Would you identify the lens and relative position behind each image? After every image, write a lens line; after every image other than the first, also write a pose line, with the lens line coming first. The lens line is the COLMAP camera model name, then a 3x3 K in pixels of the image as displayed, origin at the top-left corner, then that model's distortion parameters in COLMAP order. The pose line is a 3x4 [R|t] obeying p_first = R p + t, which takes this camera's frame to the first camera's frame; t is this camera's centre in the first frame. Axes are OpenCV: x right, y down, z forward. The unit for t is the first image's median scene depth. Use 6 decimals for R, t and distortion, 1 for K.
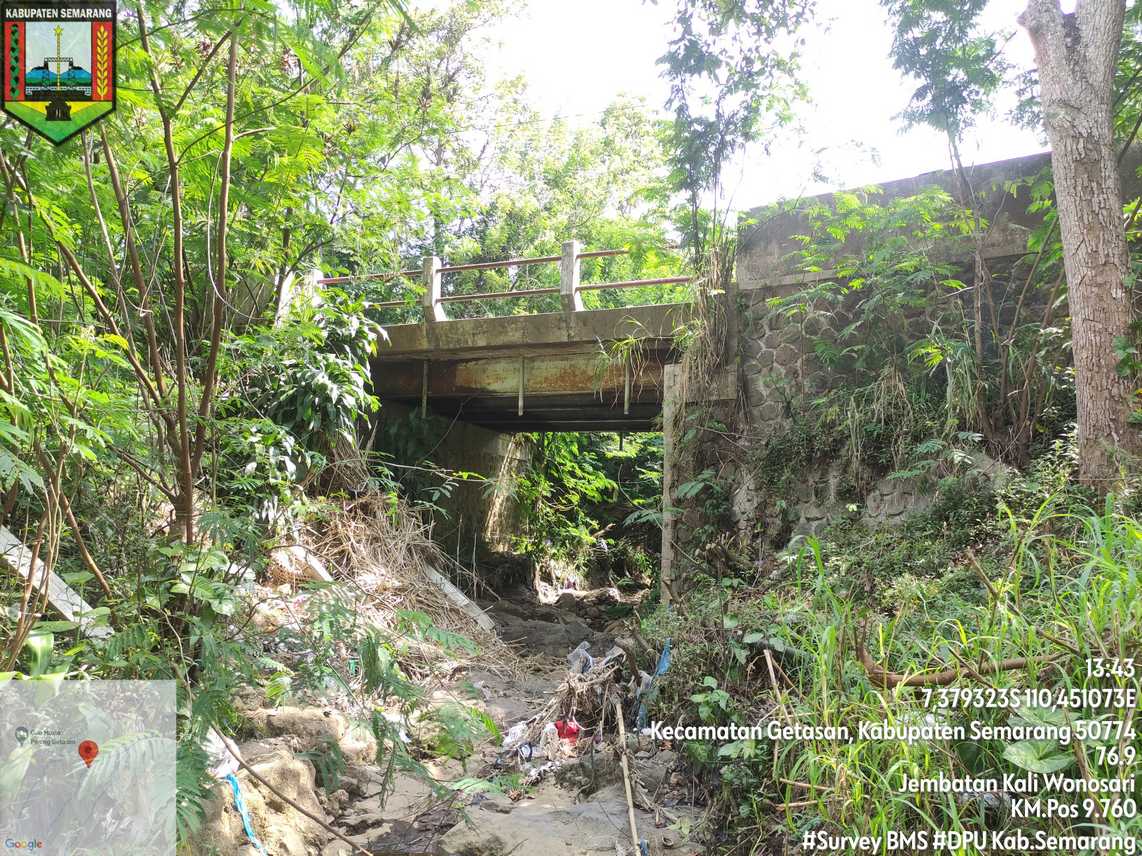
lens RADIAL K [[832.1, 0, 564.8], [0, 832.1, 428.6], [0, 0, 1]] dist [0.040102, -0.048204]
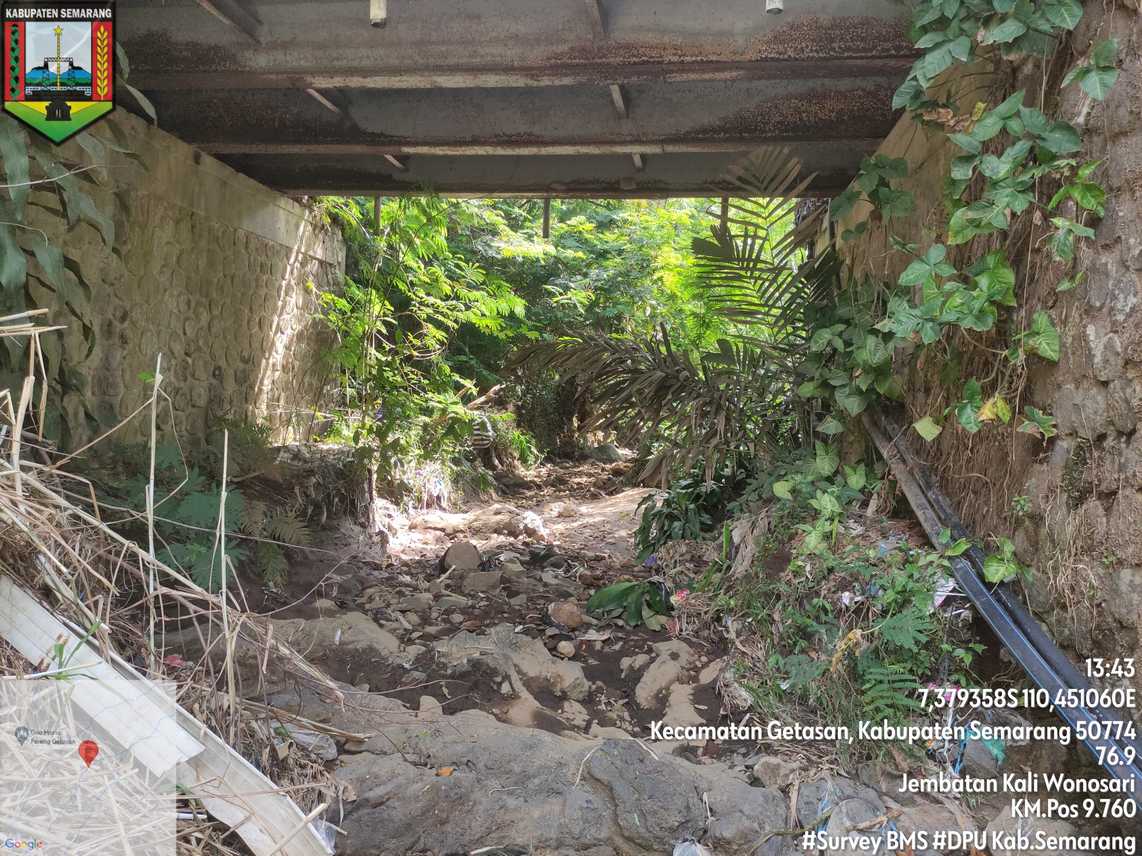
lens RADIAL K [[832.1, 0, 570.0], [0, 832.1, 425.3], [0, 0, 1]] dist [0.040102, -0.048204]
pose [[0.962881, -0.017499, 0.269358, -0.052982], [-0.026980, 0.986660, 0.160546, 0.056838], [-0.268574, -0.161854, 0.949564, 0.513527]]
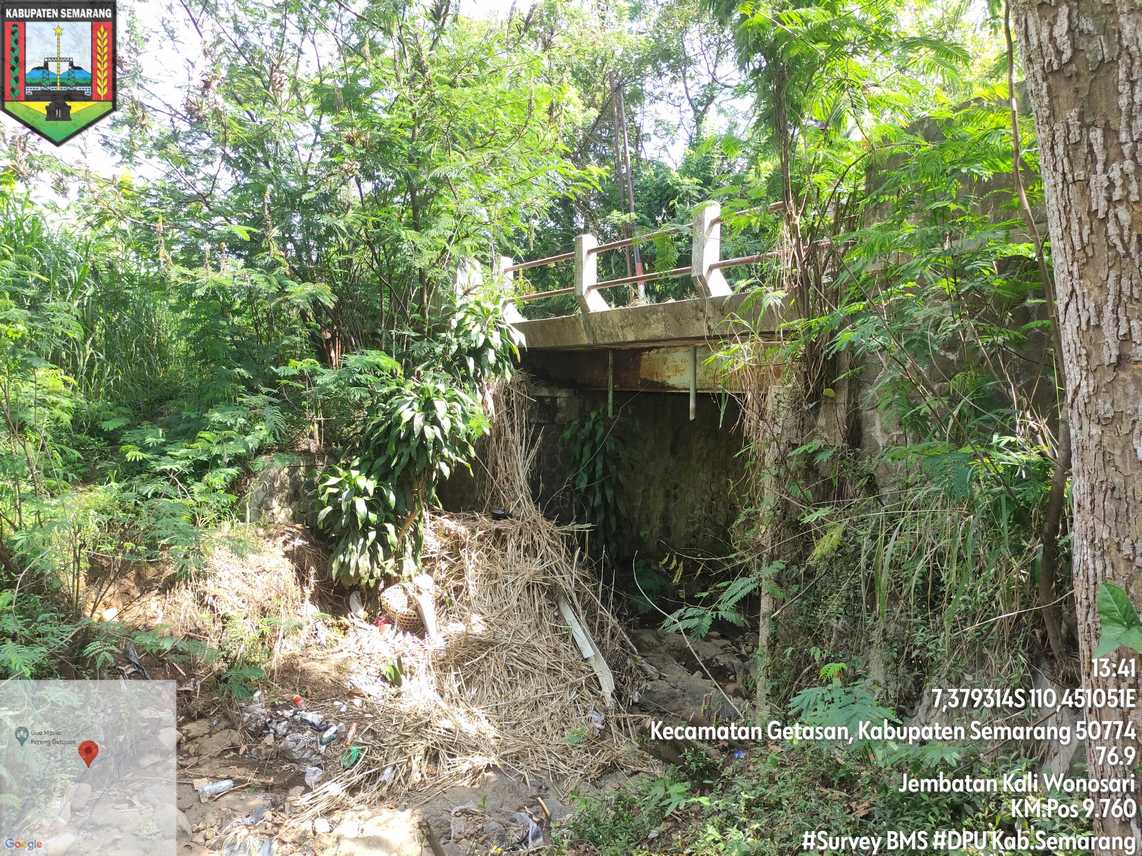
lens RADIAL K [[832.1, 0, 567.9], [0, 832.1, 426.0], [0, 0, 1]] dist [0.040102, -0.048204]
pose [[0.833145, 0.004813, -0.553034, 0.222799], [0.062800, 0.992671, 0.103247, -0.076477], [0.549477, -0.120750, 0.826737, 0.198760]]
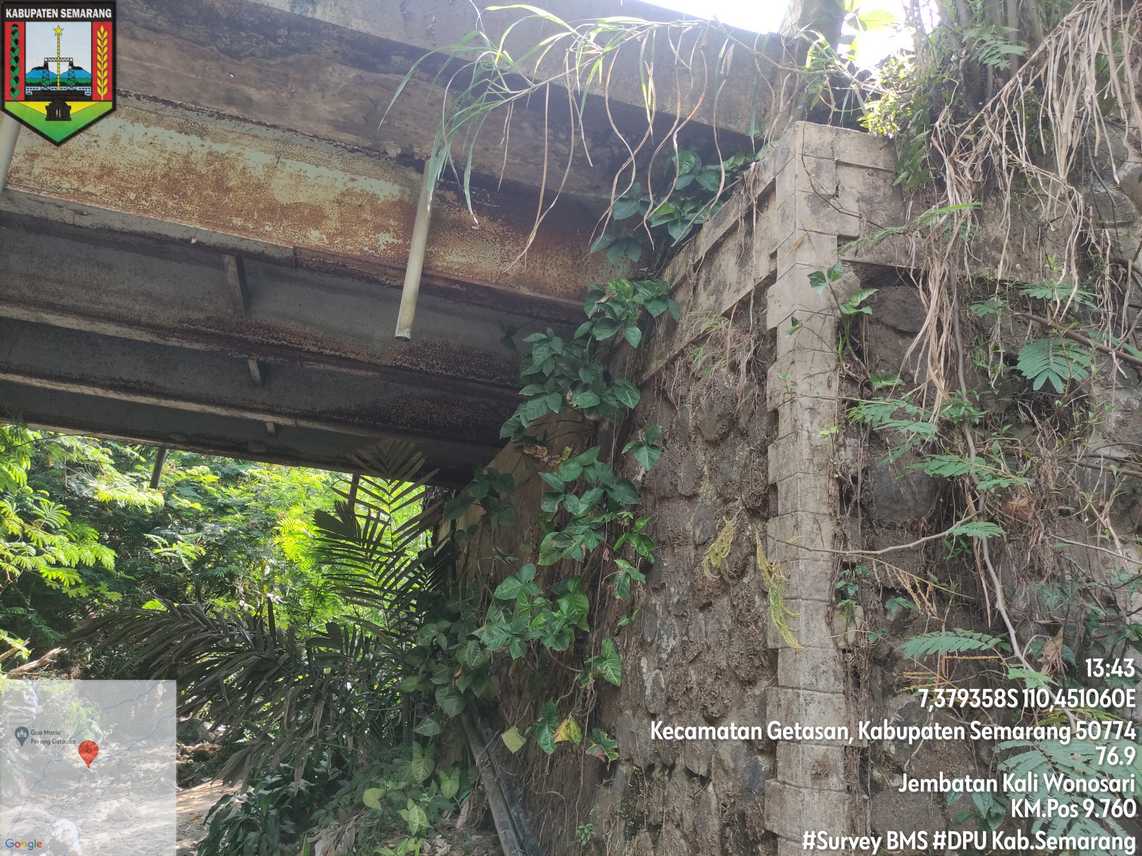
lens RADIAL K [[832.1, 0, 570.8], [0, 832.1, 424.2], [0, 0, 1]] dist [0.040102, -0.048204]
pose [[0.758601, 0.214953, 0.615077, -0.046542], [-0.130111, 0.974976, -0.180256, 0.045514], [-0.638432, 0.056714, 0.767586, 0.511168]]
